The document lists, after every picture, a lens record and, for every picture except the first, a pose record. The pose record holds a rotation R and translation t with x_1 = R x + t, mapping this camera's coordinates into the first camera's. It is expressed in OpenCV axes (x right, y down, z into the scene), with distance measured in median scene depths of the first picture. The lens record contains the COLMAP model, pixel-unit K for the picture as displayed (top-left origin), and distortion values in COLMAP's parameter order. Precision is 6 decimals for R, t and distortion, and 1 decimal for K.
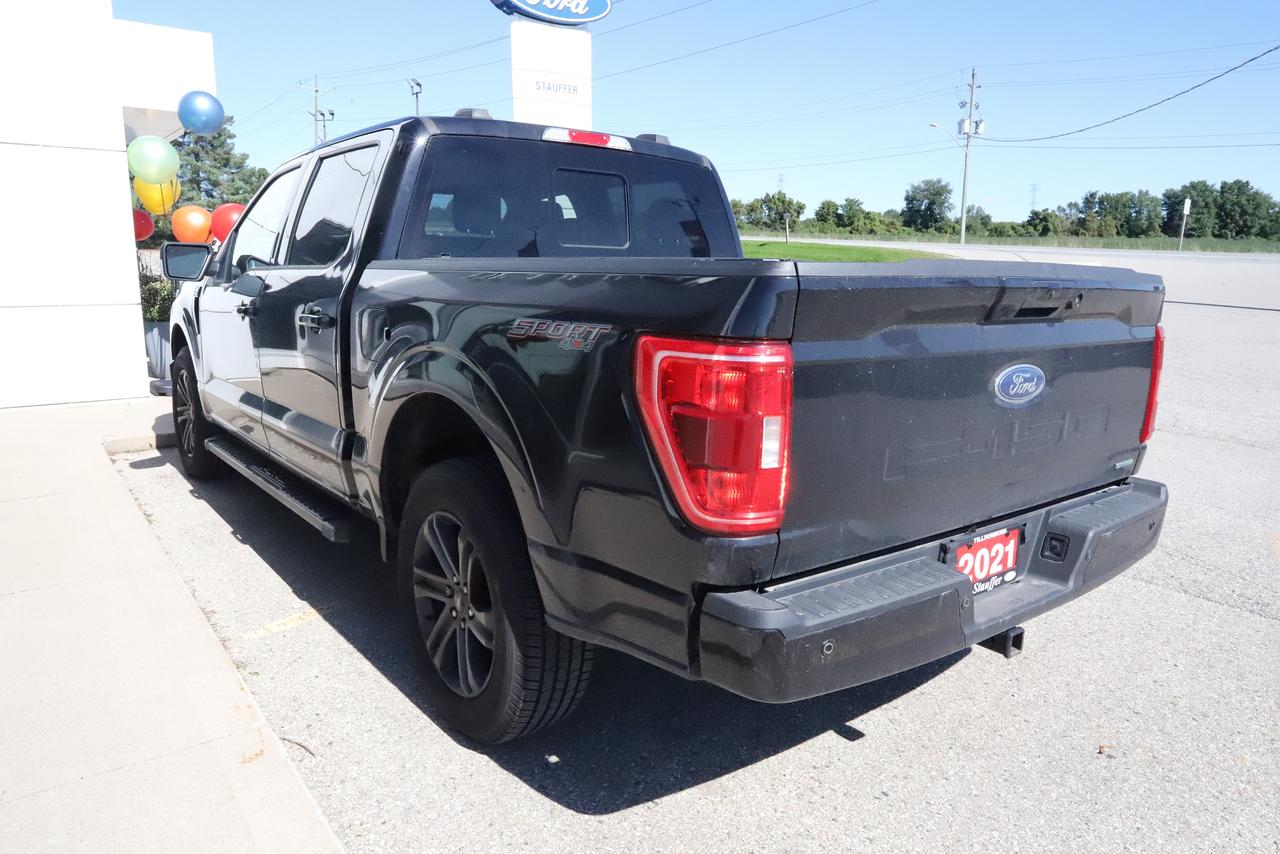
lens RADIAL K [[887.2, 0, 640.0], [0, 887.2, 427.0], [0, 0, 1]] dist [-0.012652, -0.001531]
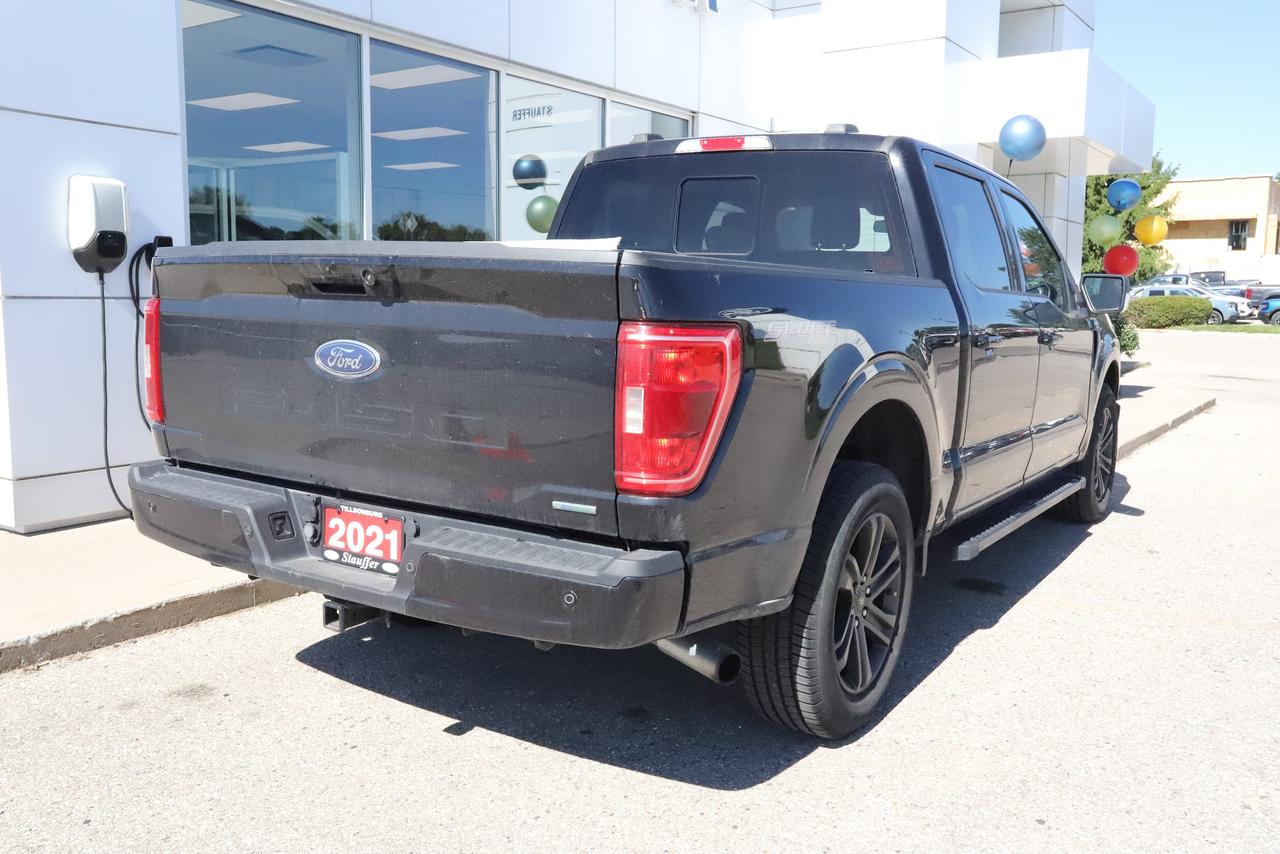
lens RADIAL K [[1102.7, 0, 640.0], [0, 1102.7, 427.0], [0, 0, 1]] dist [0.006370, 0.004965]
pose [[0.312330, 0.106063, -0.944034, 1.097201], [-0.188818, 0.980851, 0.047730, -0.060404], [0.931020, 0.163343, 0.326376, 0.569970]]
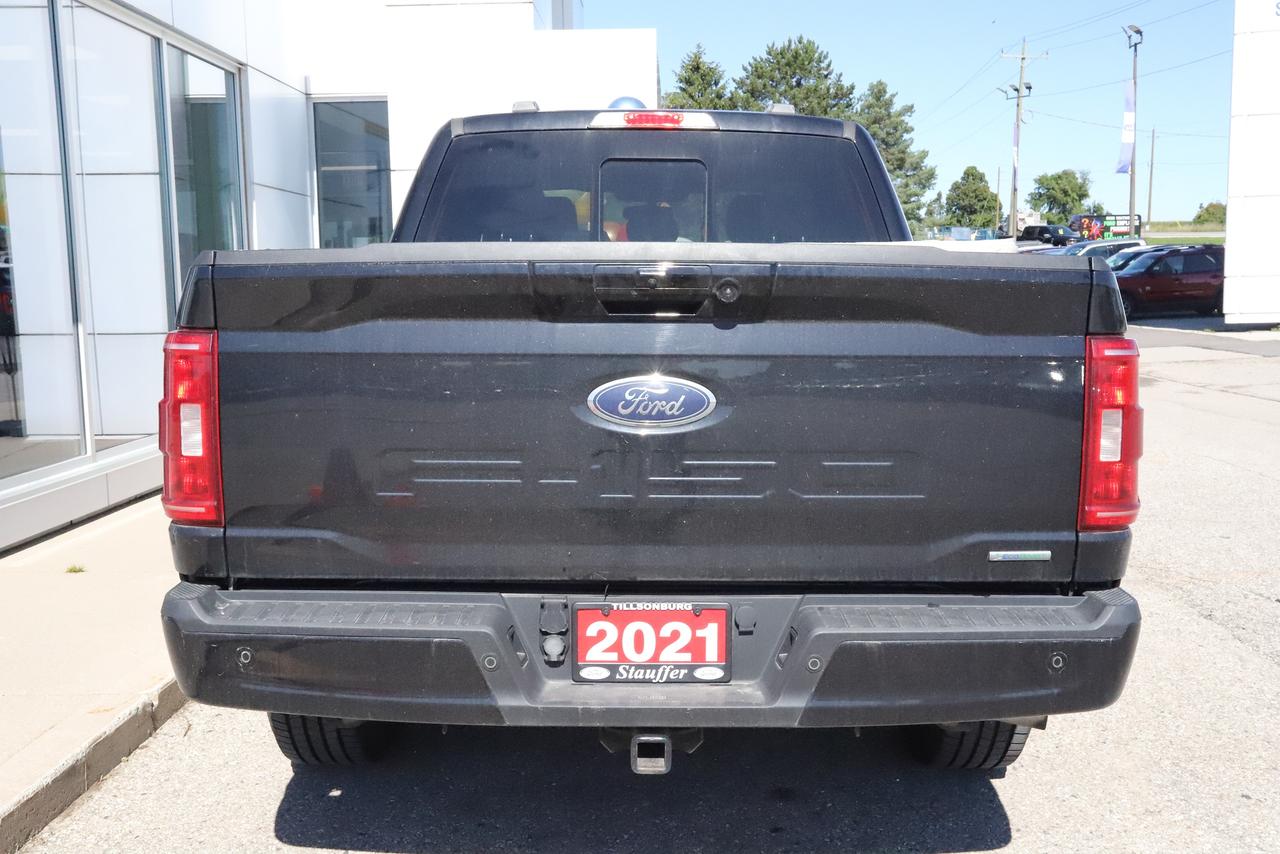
lens RADIAL K [[1242.3, 0, 640.0], [0, 1242.3, 427.0], [0, 0, 1]] dist [-0.005147, 0.095707]
pose [[0.780677, 0.053208, -0.622666, 0.677859], [-0.098299, 0.994421, -0.038269, 0.008568], [0.617155, 0.091083, 0.781552, 0.104171]]
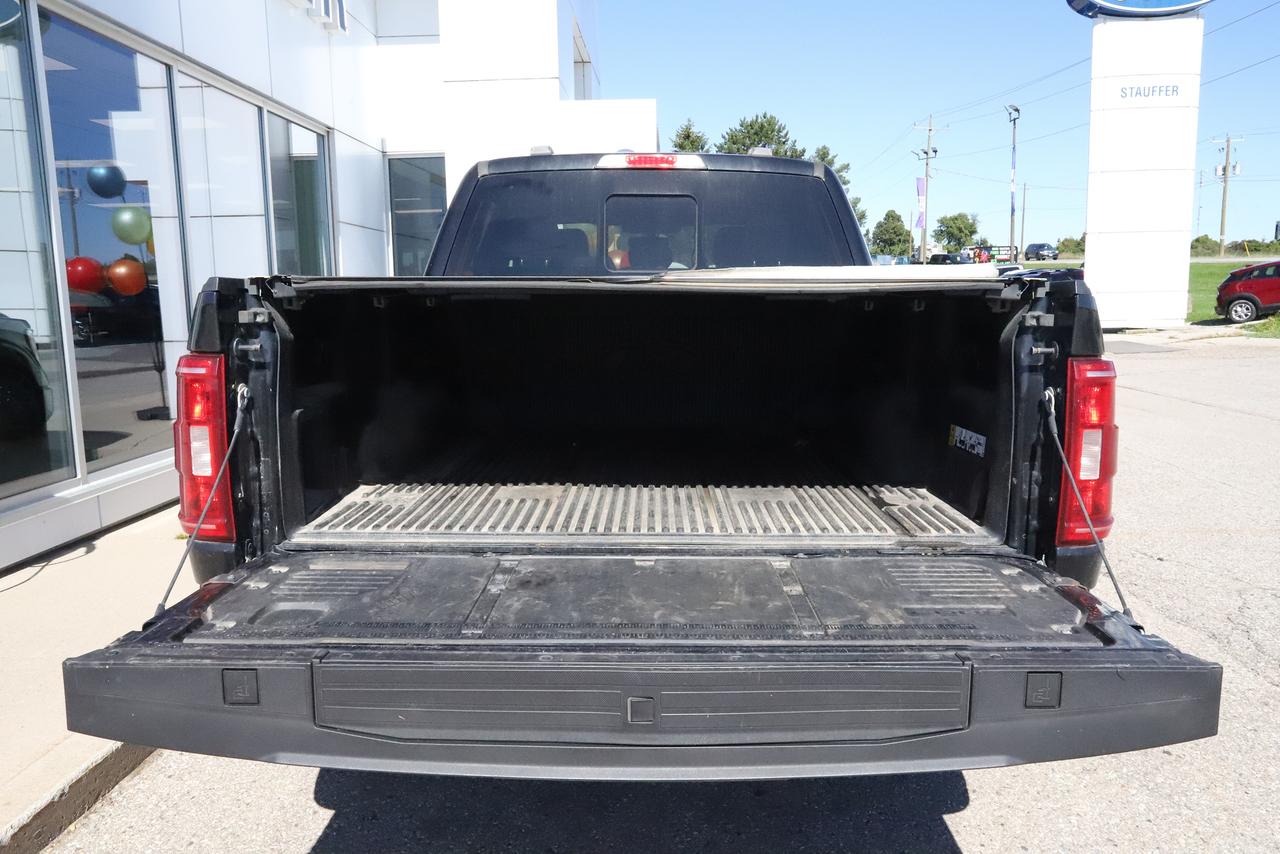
lens RADIAL K [[914.6, 0, 639.0], [0, 914.6, 422.3], [0, 0, 1]] dist [-0.056930, 0.069344]
pose [[0.775845, 0.065330, -0.627532, 0.578461], [-0.096908, 0.995161, -0.016209, -0.022876], [0.623437, 0.073389, 0.778422, 0.235992]]
